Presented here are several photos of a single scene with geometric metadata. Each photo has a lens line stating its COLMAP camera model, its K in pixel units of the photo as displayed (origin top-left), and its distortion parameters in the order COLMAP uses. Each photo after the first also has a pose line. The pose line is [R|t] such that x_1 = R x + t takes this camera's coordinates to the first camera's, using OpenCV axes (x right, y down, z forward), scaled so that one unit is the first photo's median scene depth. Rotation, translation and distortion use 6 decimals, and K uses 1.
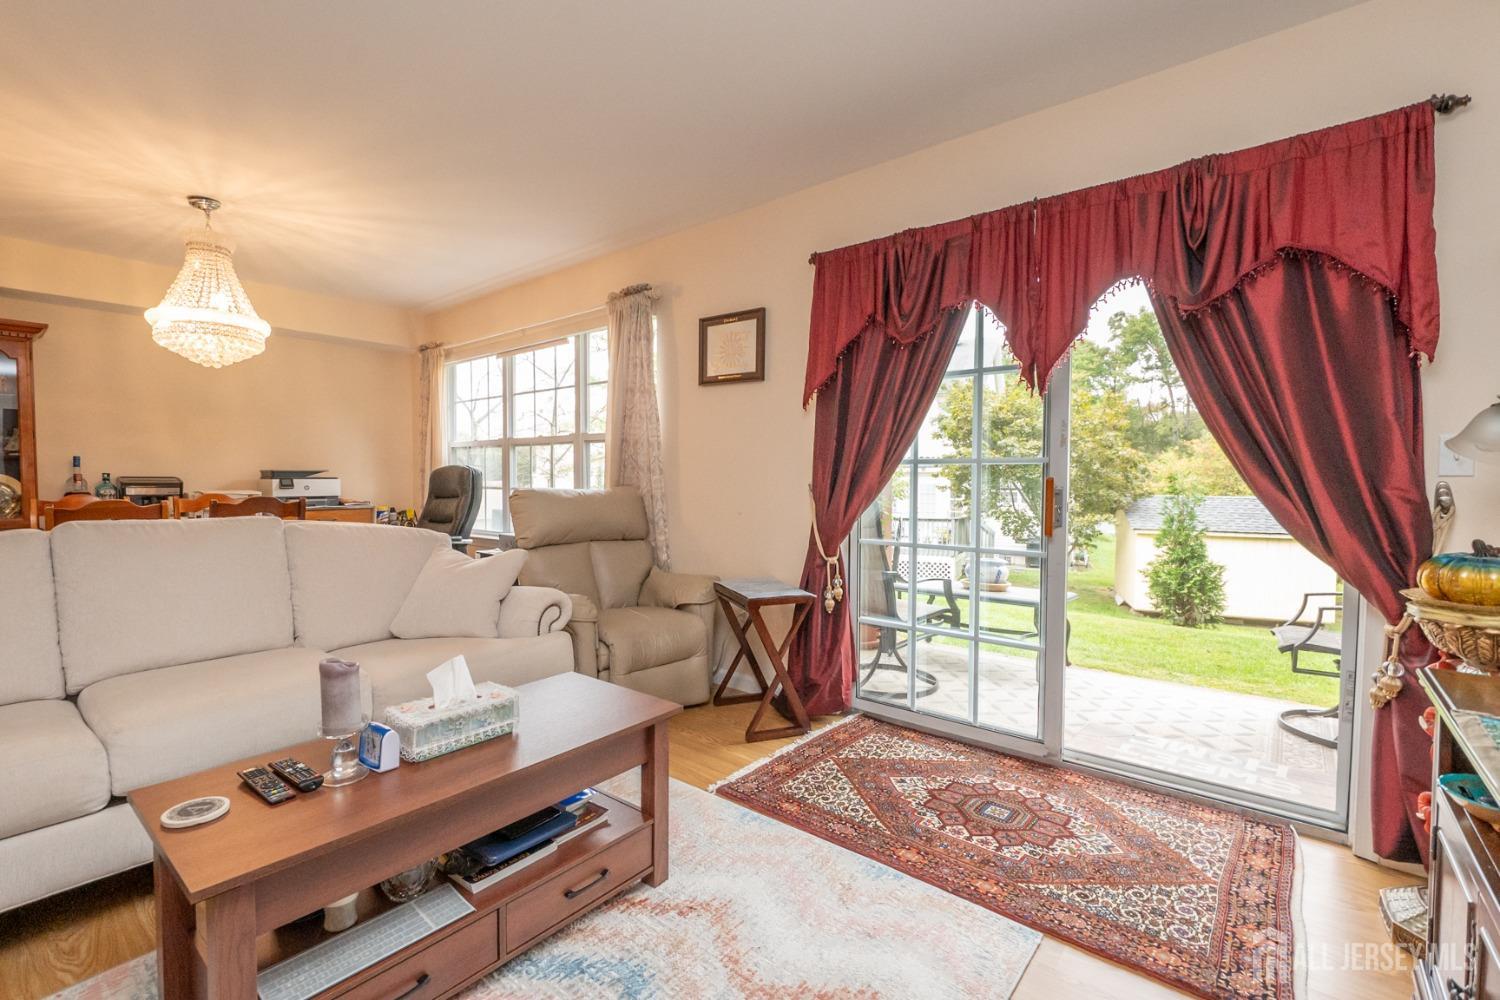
lens RADIAL K [[671.6, 0, 750.0], [0, 671.6, 500.0], [0, 0, 1]] dist [0.023078, -0.000245]
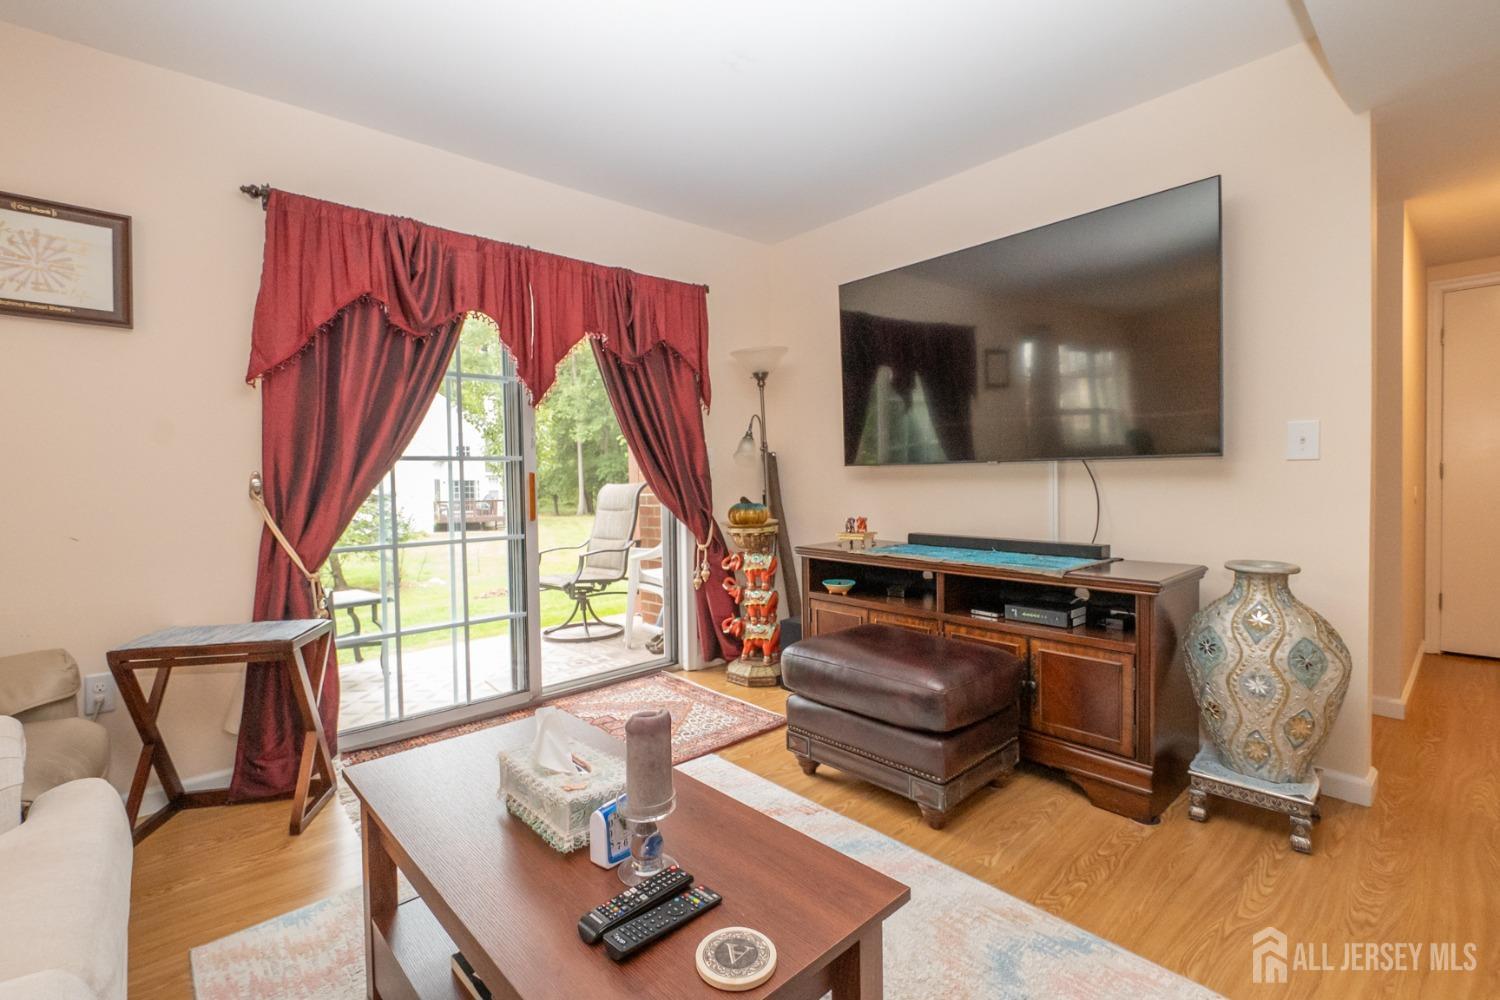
lens RADIAL K [[673.0, 0, 734.3], [0, 673.0, 494.9], [0, 0, 1]] dist [0.002179, -0.000458]
pose [[0.152527, -0.030074, 0.987842, -0.601136], [0.056061, 0.998191, 0.021733, 0.001092], [-0.986708, 0.052064, 0.153937, 0.370516]]
